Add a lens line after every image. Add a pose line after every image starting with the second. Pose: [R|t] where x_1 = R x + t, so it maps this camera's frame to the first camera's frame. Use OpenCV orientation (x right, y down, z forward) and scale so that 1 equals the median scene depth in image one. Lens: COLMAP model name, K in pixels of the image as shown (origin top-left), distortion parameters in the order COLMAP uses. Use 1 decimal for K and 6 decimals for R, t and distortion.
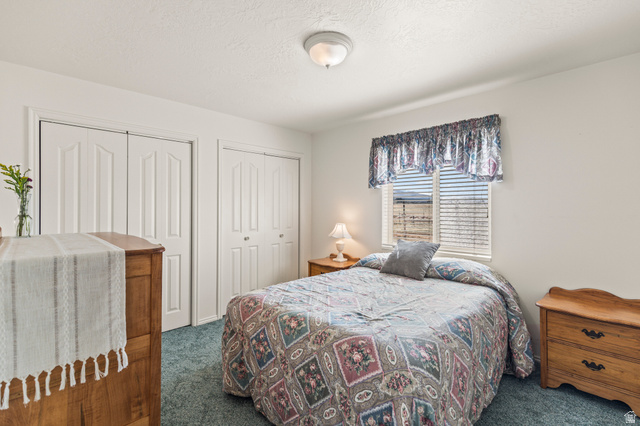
lens RADIAL K [[290.7, 0, 326.0], [0, 290.7, 209.1], [0, 0, 1]] dist [0.005326, -0.000221]
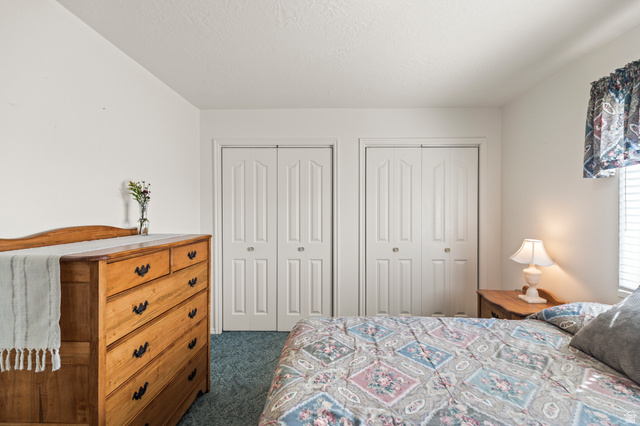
lens RADIAL K [[290.7, 0, 320.3], [0, 290.7, 214.8], [0, 0, 1]] dist [0.005326, -0.000221]
pose [[0.690721, 0.007400, -0.723084, 0.248869], [-0.005331, 0.999973, 0.005141, -0.004852], [0.723102, 0.000303, 0.690741, 0.340620]]
